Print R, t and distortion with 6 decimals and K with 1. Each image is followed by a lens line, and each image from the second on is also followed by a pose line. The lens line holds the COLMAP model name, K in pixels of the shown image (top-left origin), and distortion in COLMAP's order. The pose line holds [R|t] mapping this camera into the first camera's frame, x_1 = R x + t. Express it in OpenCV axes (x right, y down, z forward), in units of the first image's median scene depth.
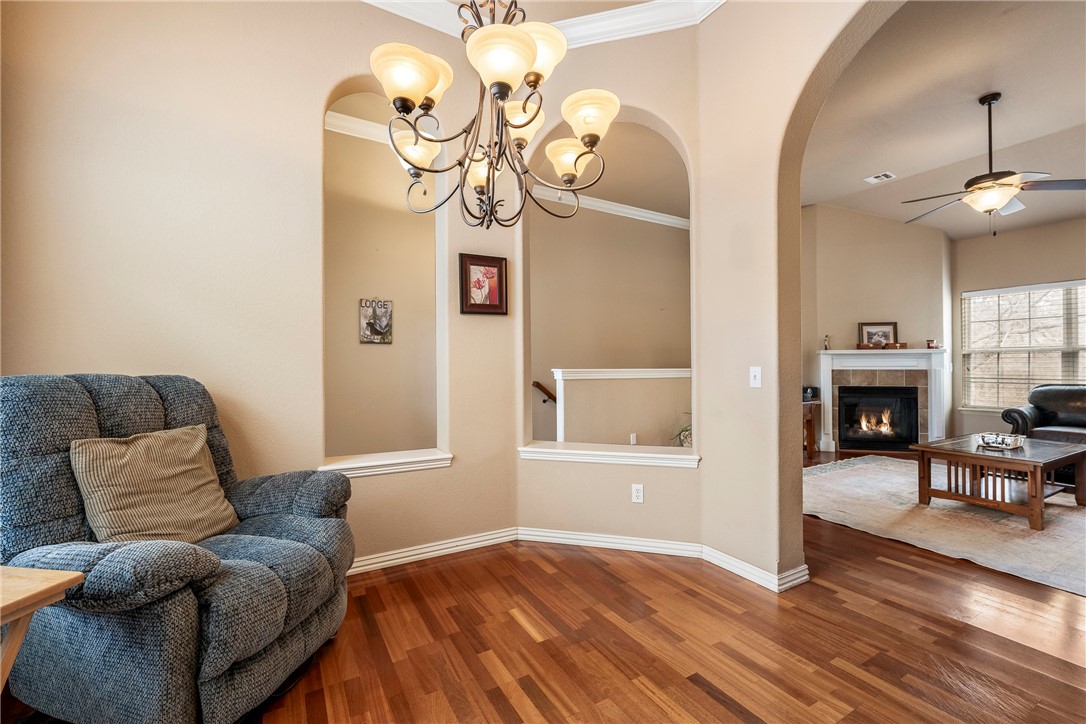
lens RADIAL K [[451.0, 0, 542.7], [0, 451.0, 361.7], [0, 0, 1]] dist [-0.007582, -0.000235]
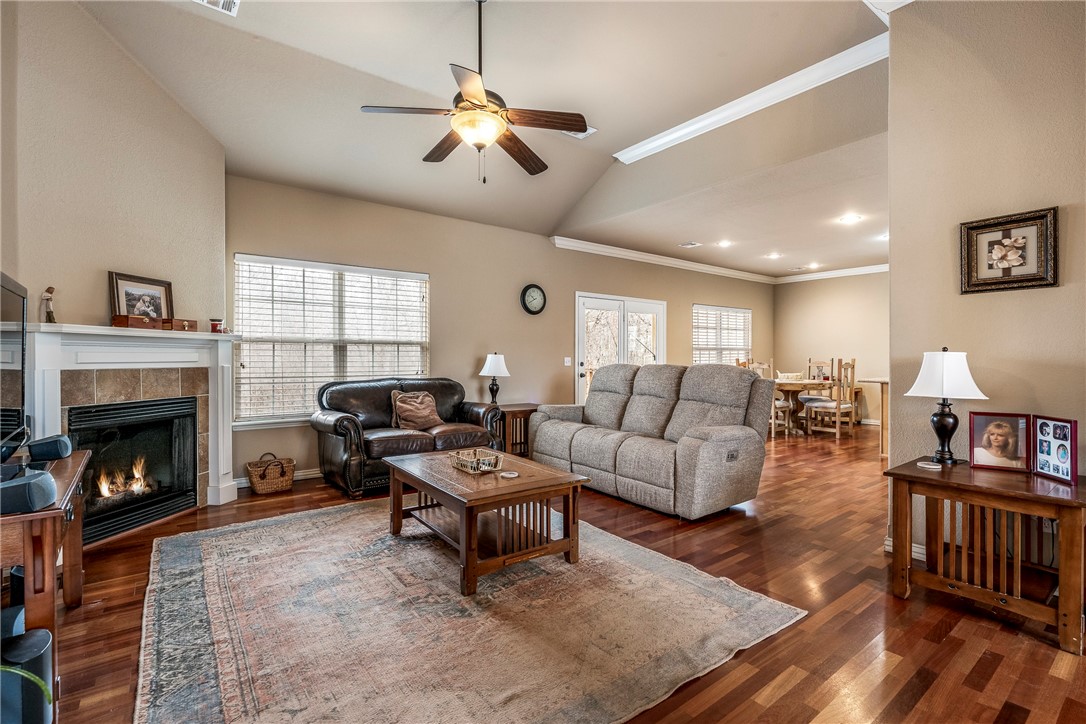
lens RADIAL K [[502.1, 0, 553.0], [0, 502.1, 360.5], [0, 0, 1]] dist [-0.015561, -0.000199]
pose [[-0.139076, 0.000618, 0.990281, 0.119228], [-0.001610, 0.999998, -0.000850, 0.008499], [-0.990280, -0.001712, -0.139075, 0.621266]]
